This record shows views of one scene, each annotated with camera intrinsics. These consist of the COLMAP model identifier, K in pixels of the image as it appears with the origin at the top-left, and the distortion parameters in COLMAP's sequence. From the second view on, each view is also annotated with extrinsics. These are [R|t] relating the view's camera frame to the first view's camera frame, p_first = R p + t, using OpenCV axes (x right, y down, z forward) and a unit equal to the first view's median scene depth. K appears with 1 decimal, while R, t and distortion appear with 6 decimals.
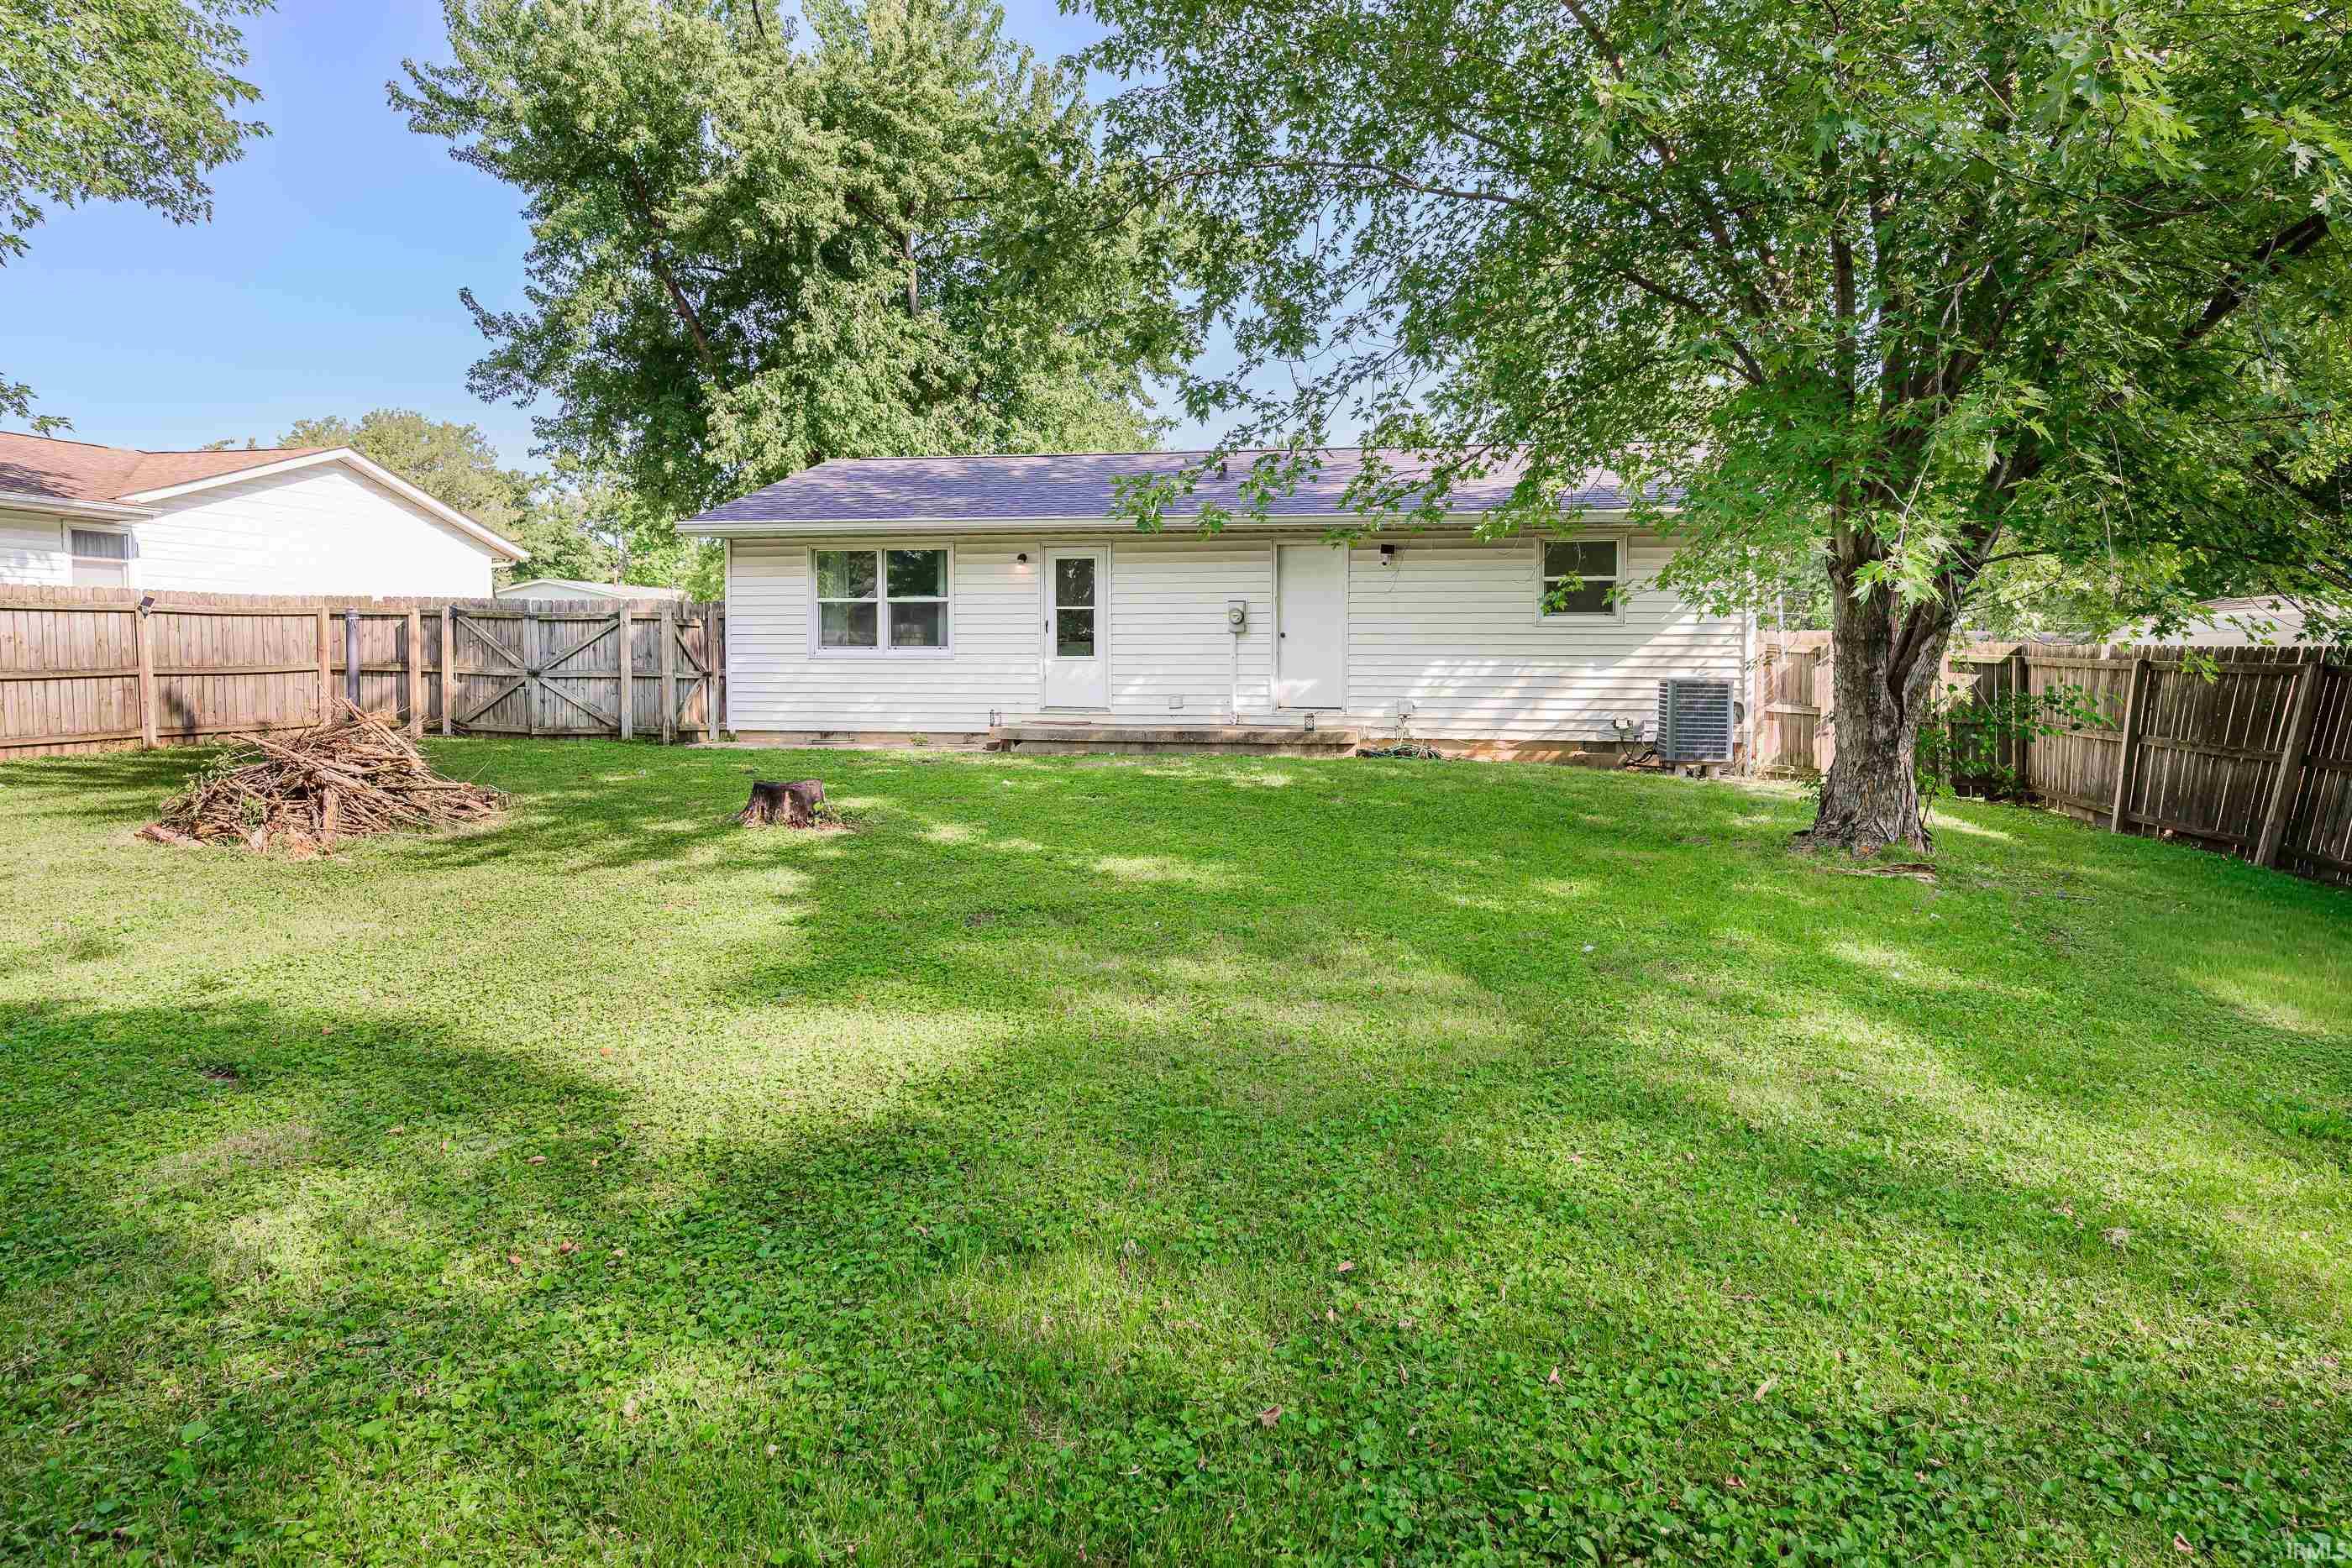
lens RADIAL K [[1284.6, 0, 1176.0], [0, 1284.6, 784.0], [0, 0, 1]] dist [-0.001620, -0.002391]
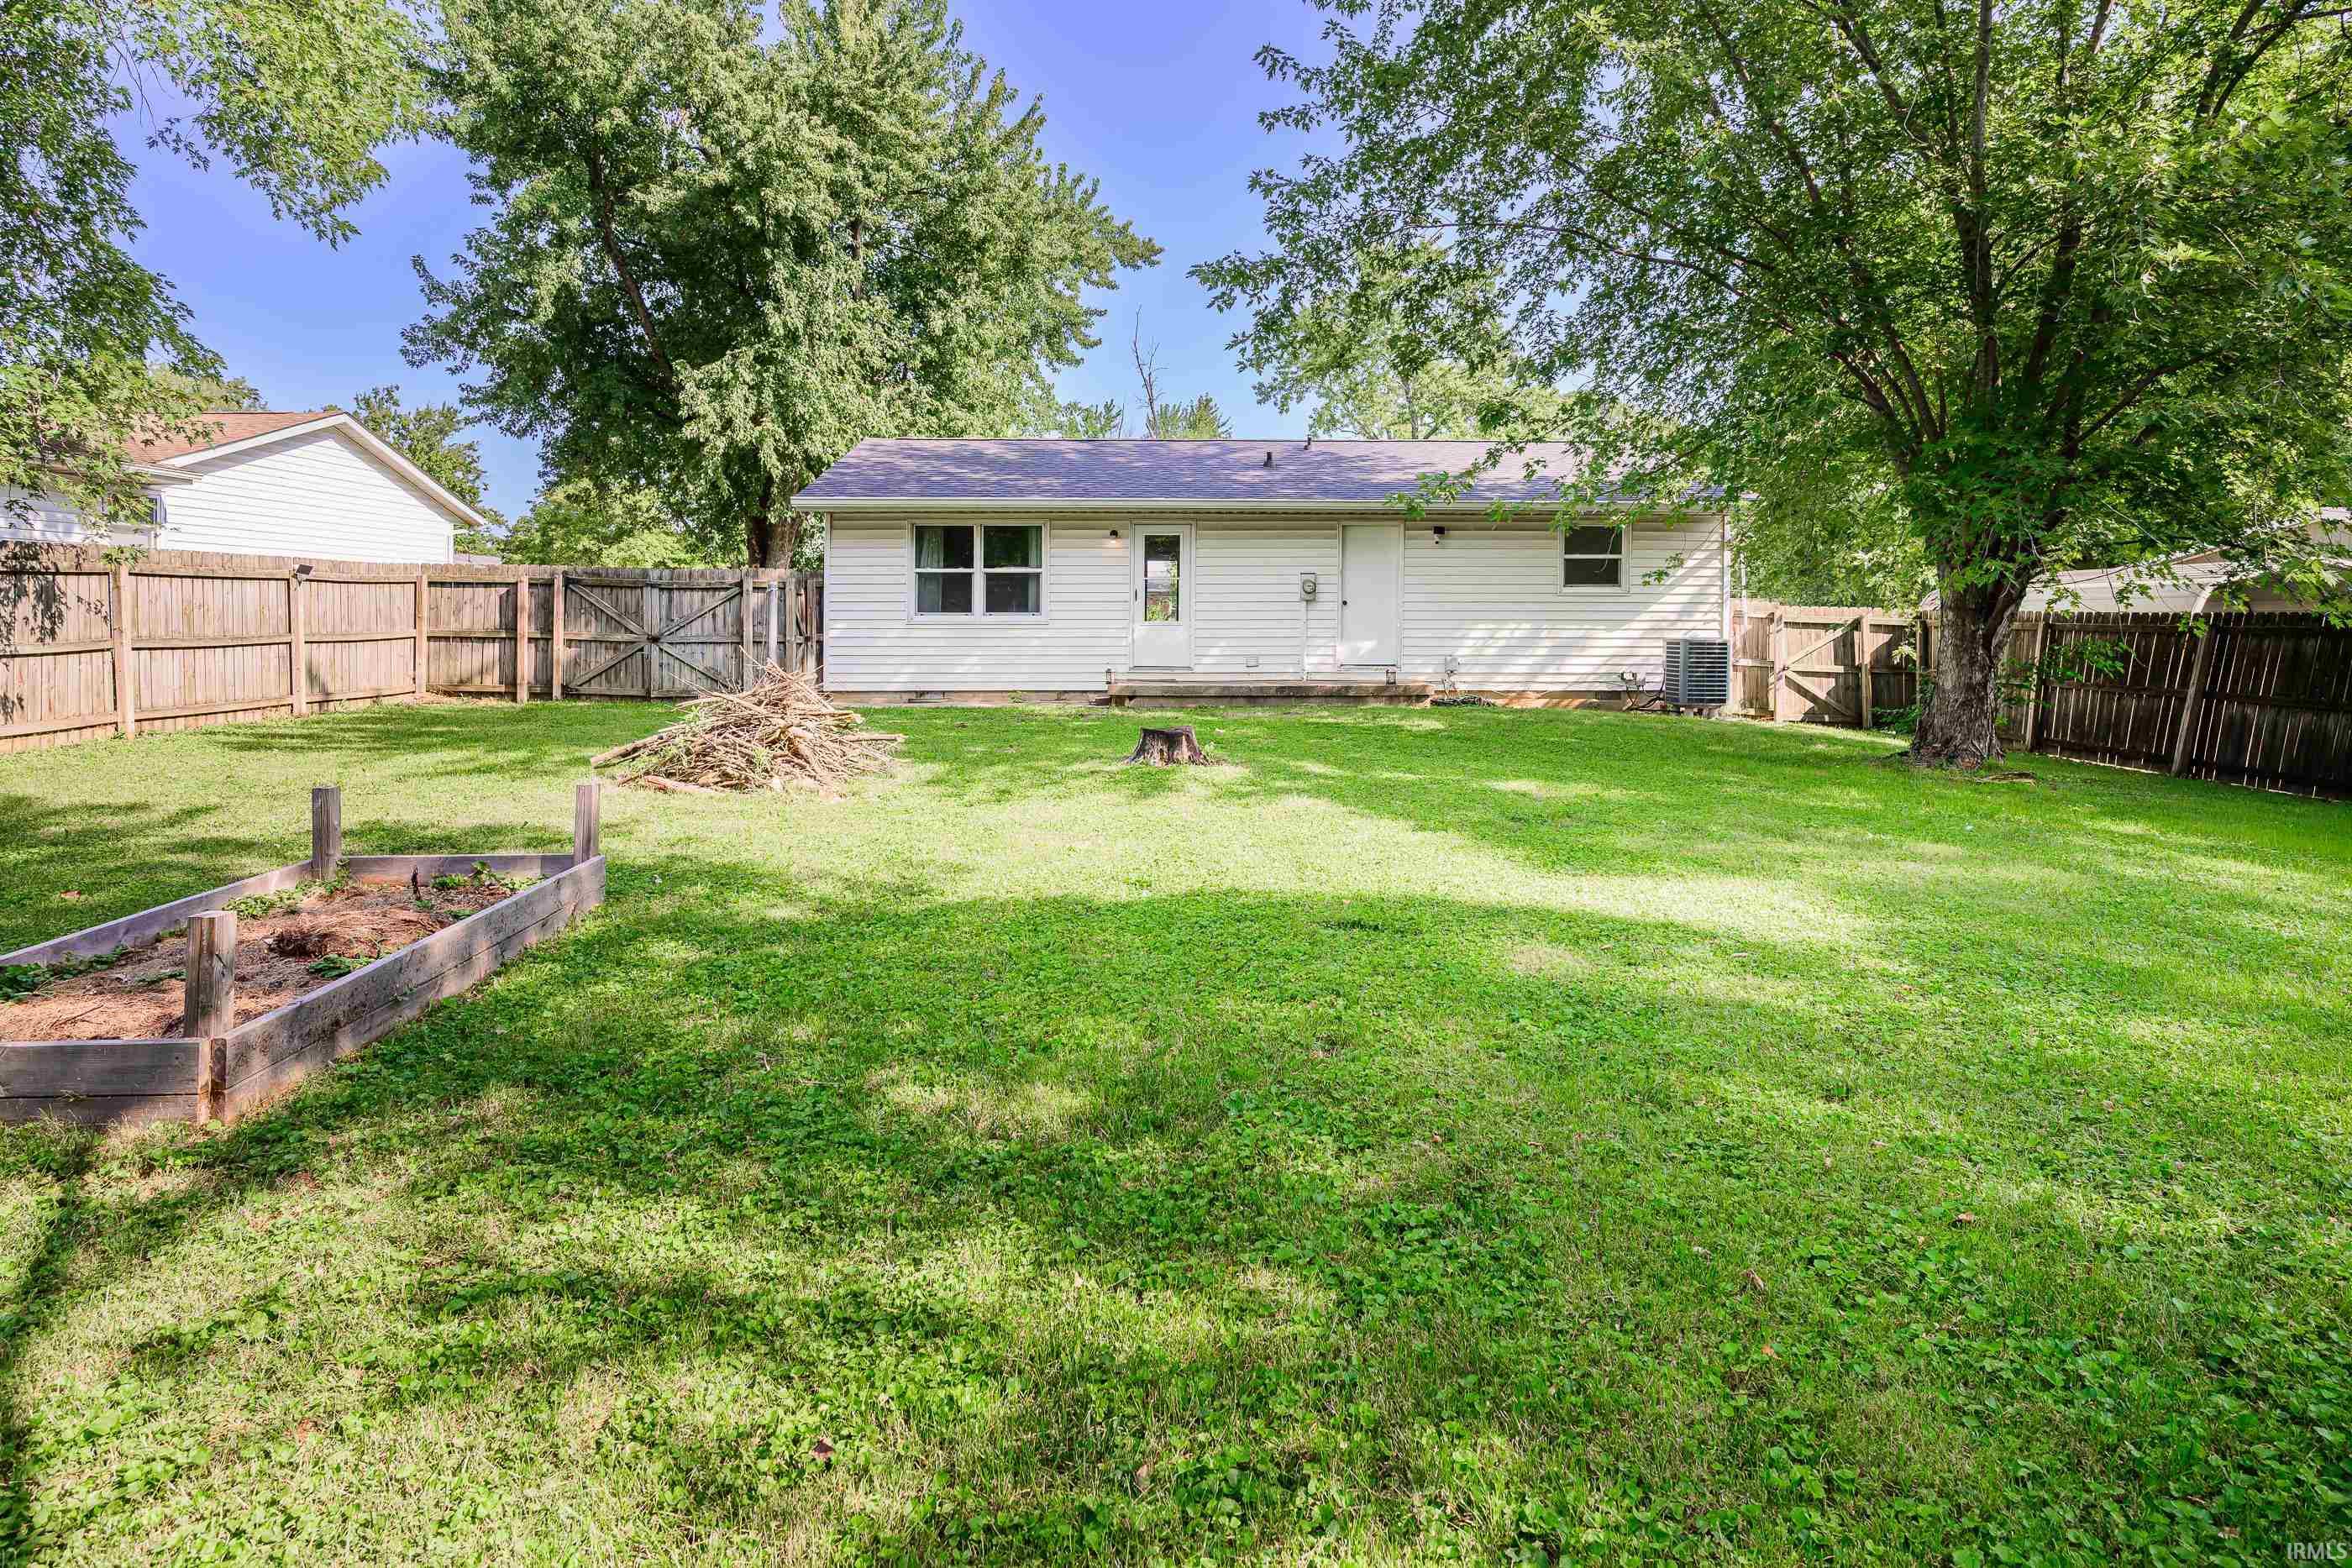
lens RADIAL K [[1215.3, 0, 1174.6], [0, 1215.3, 730.6], [0, 0, 1]] dist [-0.003163, -0.000419]
pose [[0.984235, -0.018095, 0.175940, -0.250634], [0.019749, 0.999776, -0.007652, 0.004662], [-0.175762, 0.011006, 0.984371, -0.051259]]
